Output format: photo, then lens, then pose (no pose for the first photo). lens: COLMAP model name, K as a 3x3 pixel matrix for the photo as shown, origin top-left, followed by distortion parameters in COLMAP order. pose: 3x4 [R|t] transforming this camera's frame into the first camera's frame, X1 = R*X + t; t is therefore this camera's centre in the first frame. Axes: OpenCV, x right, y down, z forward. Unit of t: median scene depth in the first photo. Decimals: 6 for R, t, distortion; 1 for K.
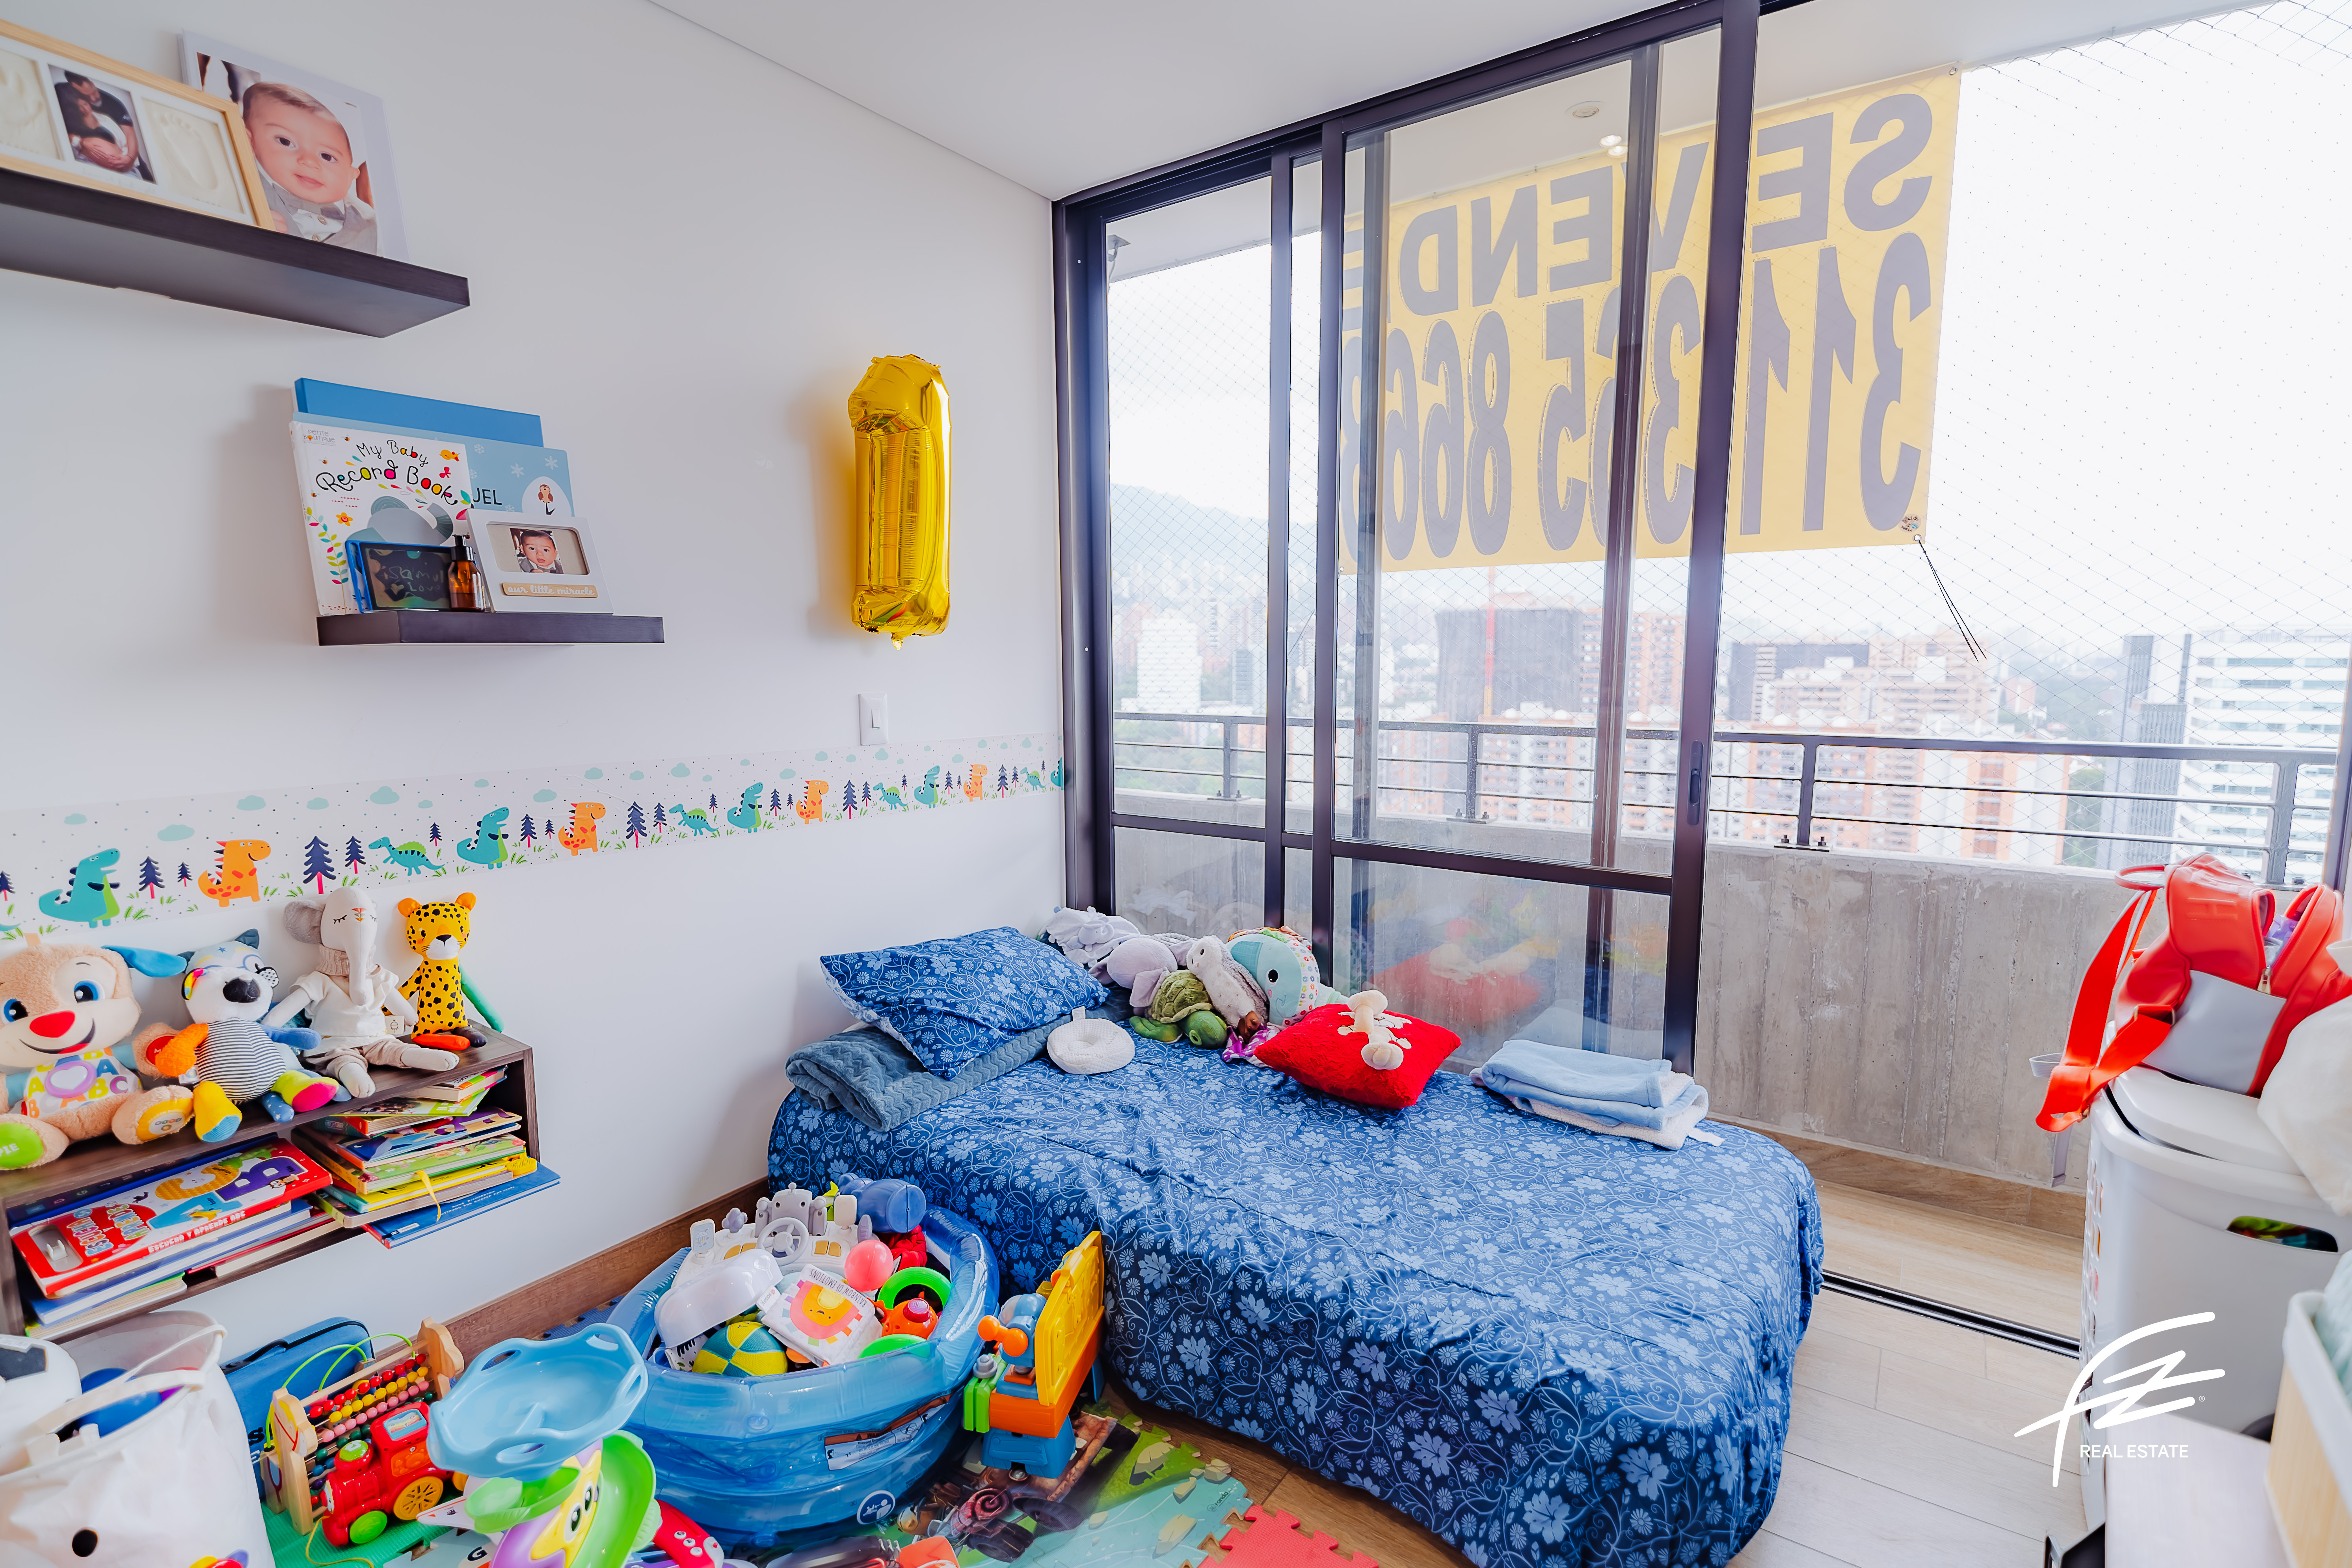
lens RADIAL K [[1123.1, 0, 1178.2], [0, 1123.1, 812.1], [0, 0, 1]] dist [0.001613, 0.000244]
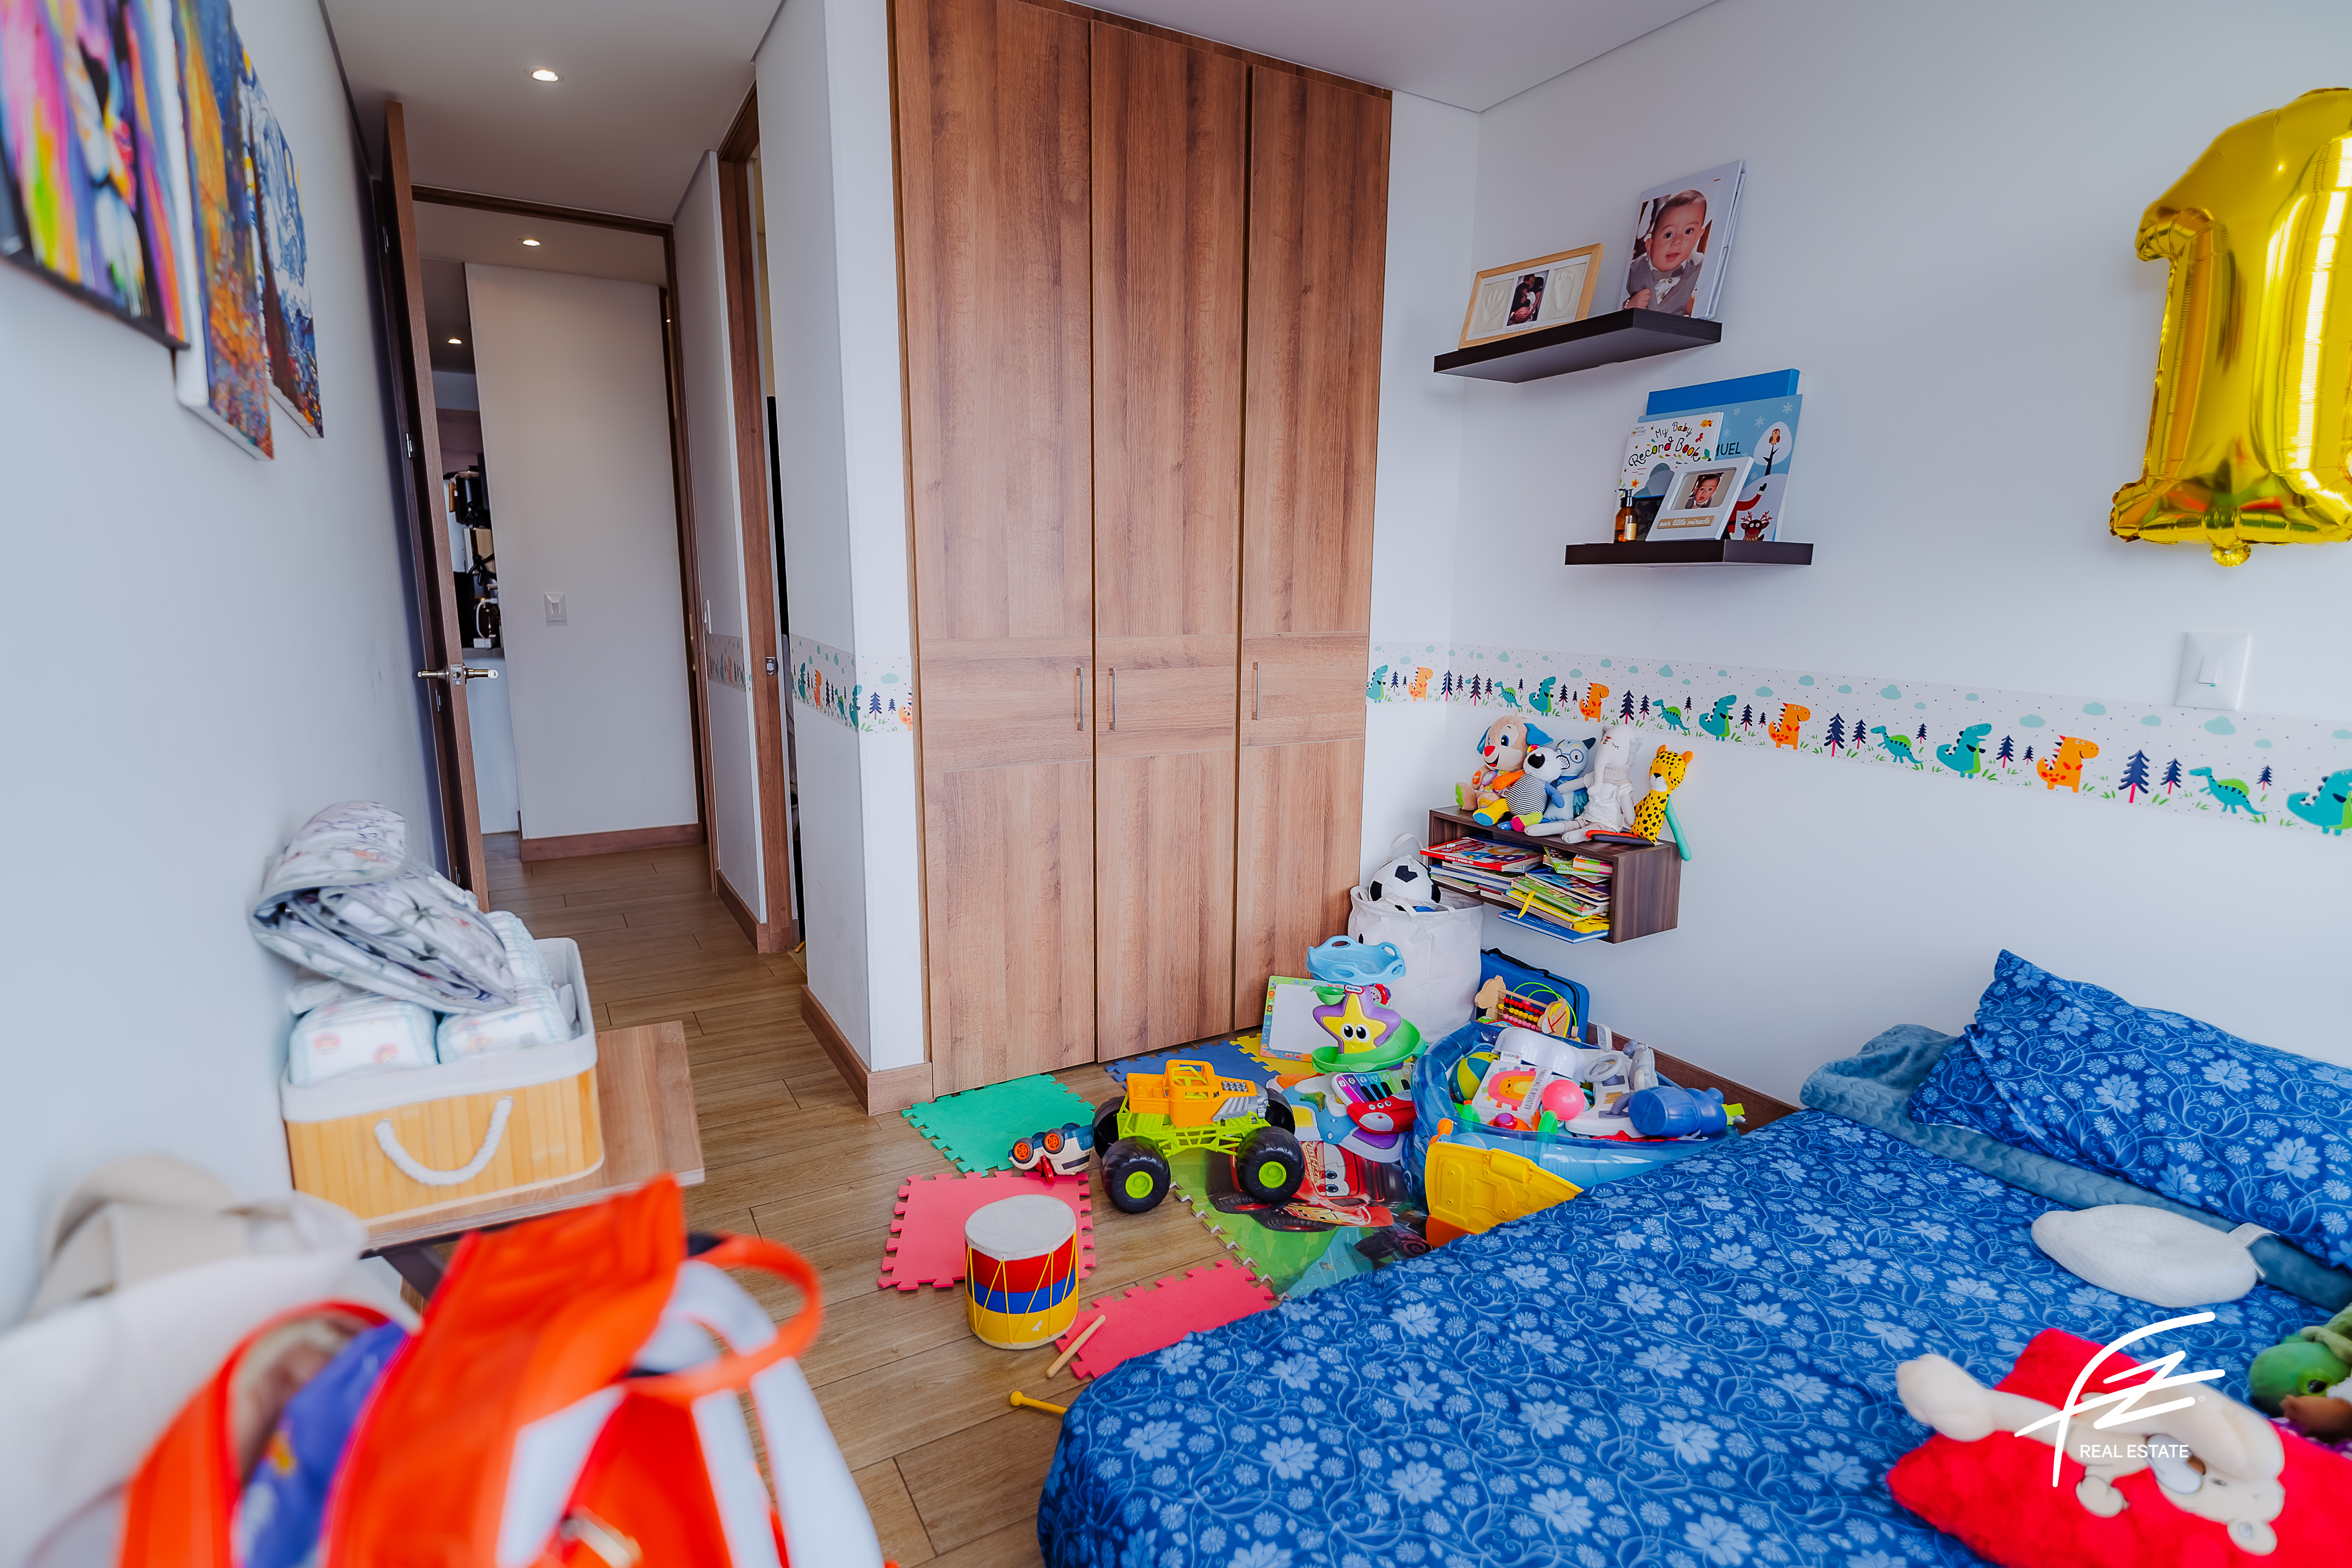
lens RADIAL K [[1127.8, 0, 1168.4], [0, 1127.8, 784.9], [0, 0, 1]] dist [0.027297, -0.023749]
pose [[-0.415811, 0.176089, -0.892241, 0.778310], [-0.125315, 0.960625, 0.247985, -0.136162], [0.900776, 0.214926, -0.377372, 0.880514]]
